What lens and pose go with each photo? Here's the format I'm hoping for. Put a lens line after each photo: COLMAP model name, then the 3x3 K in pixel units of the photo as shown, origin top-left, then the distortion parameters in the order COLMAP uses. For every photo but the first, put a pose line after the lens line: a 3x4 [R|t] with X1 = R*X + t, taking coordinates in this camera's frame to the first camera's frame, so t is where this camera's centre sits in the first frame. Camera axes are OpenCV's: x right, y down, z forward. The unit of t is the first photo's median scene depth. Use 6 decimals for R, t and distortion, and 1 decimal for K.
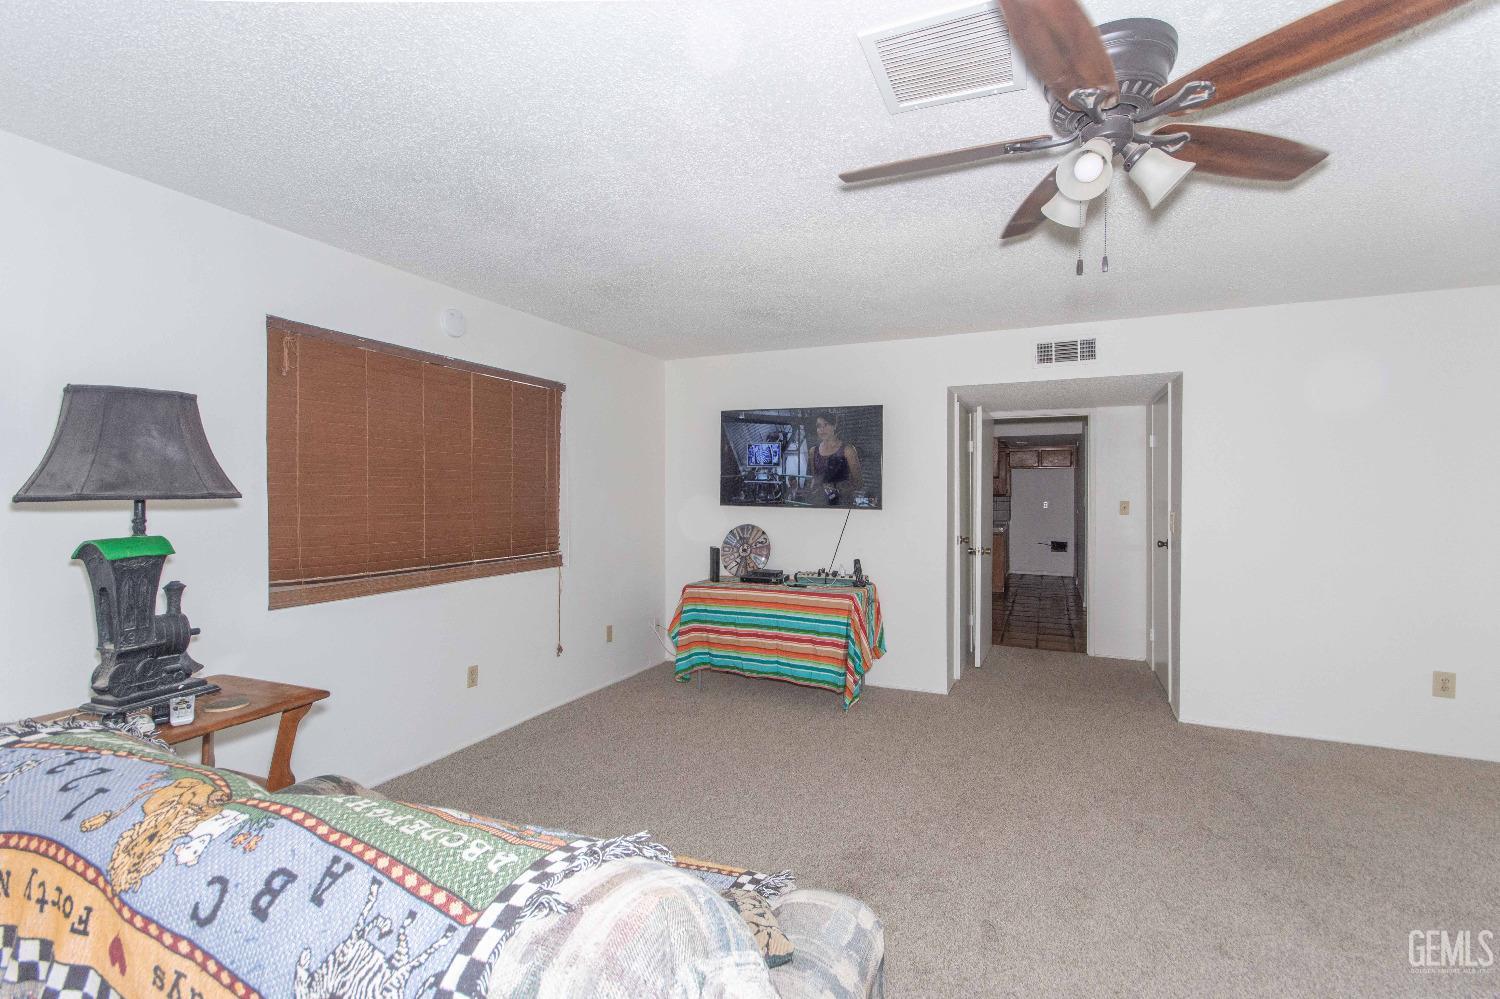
lens RADIAL K [[659.9, 0, 750.0], [0, 659.9, 499.5], [0, 0, 1]] dist [0.000136, -0.000025]
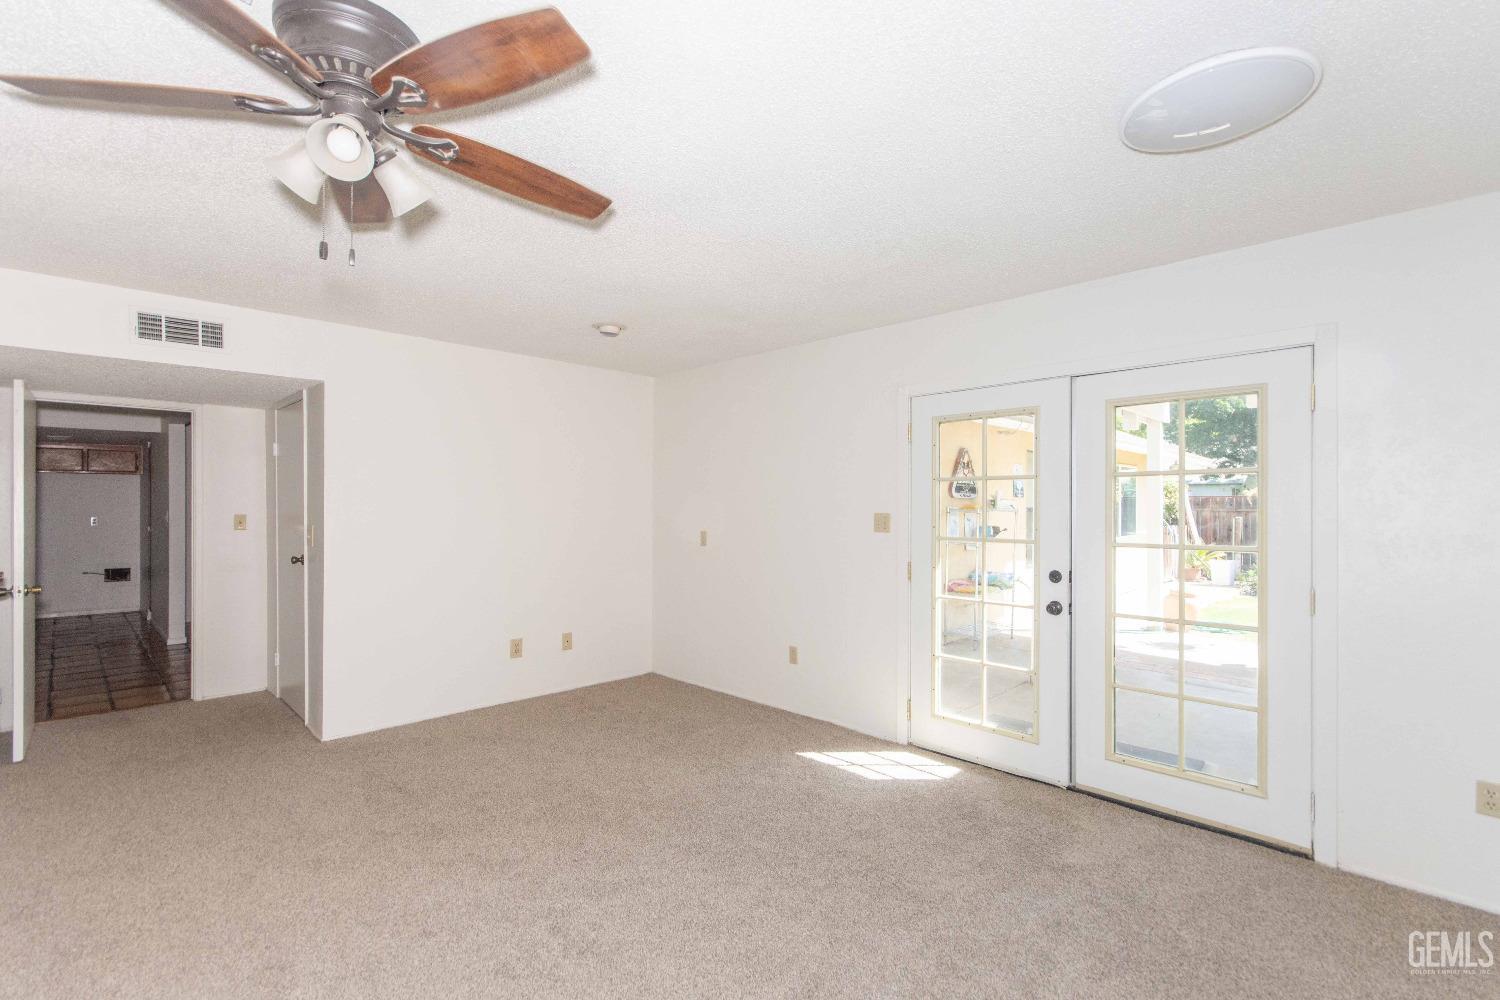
lens RADIAL K [[680.7, 0, 748.3], [0, 680.7, 511.9], [0, 0, 1]] dist [0.000233, -0.000042]
pose [[0.349183, -0.009602, 0.937005, -0.068453], [0.010452, 0.999925, 0.006351, -0.000430], [-0.936996, 0.007576, 0.349257, 0.064018]]
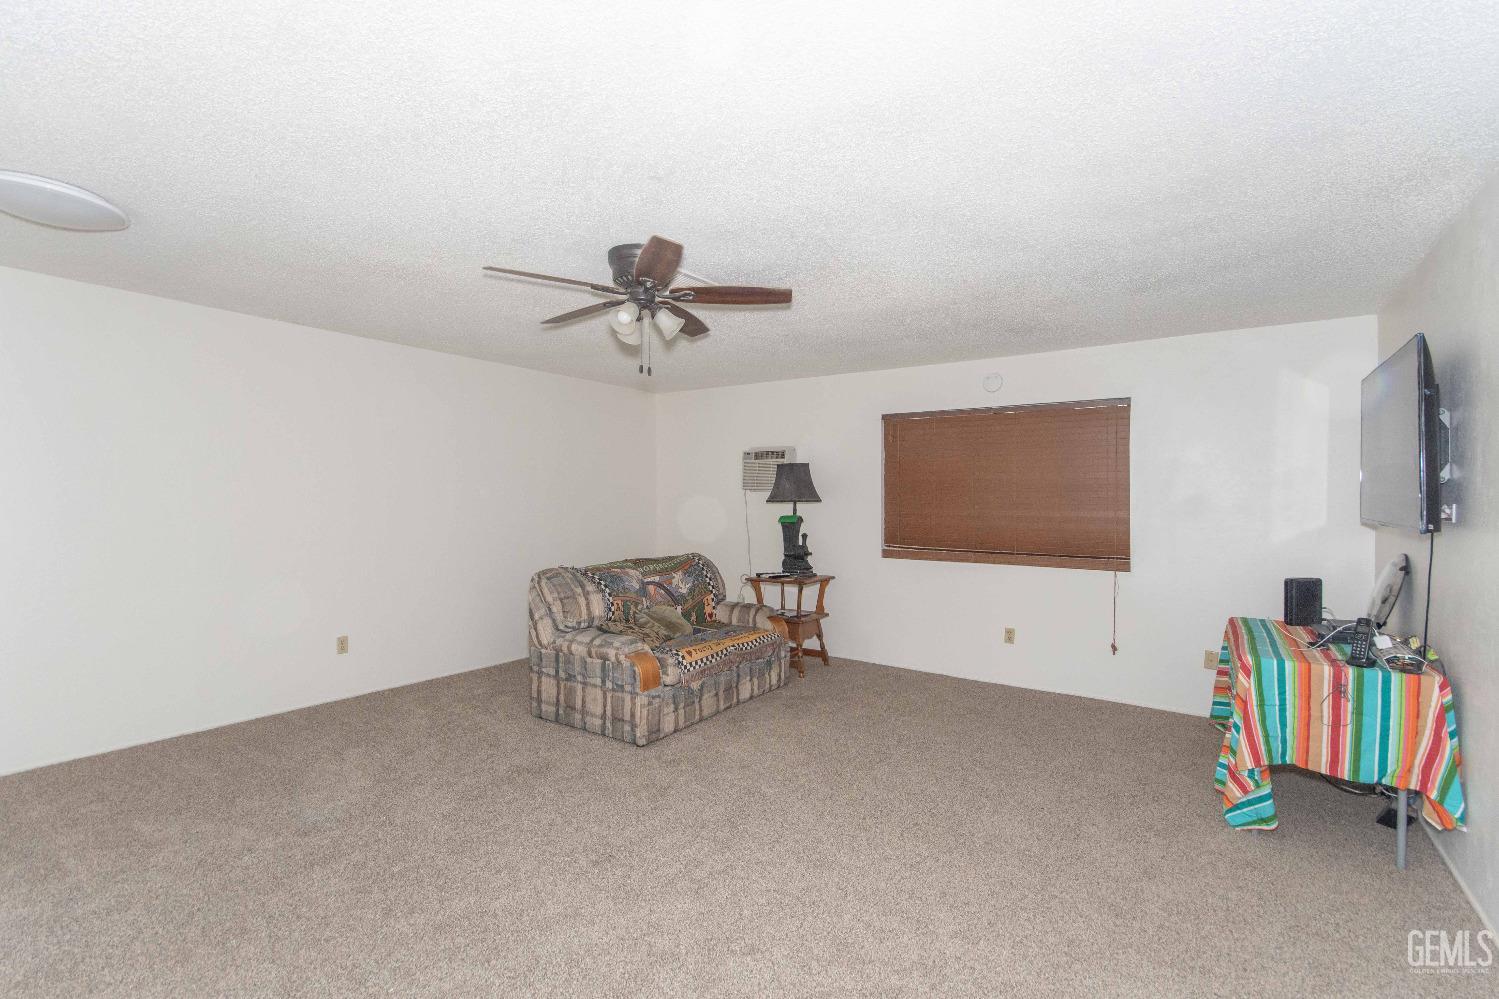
lens RADIAL K [[680.3, 0, 747.8], [0, 680.3, 511.4], [0, 0, 1]] dist [0.000233, -0.000042]
pose [[-0.172962, 0.010963, -0.984868, 0.901058], [-0.020220, 0.999688, 0.014679, 0.001103], [0.984721, 0.022453, -0.172686, 0.602002]]
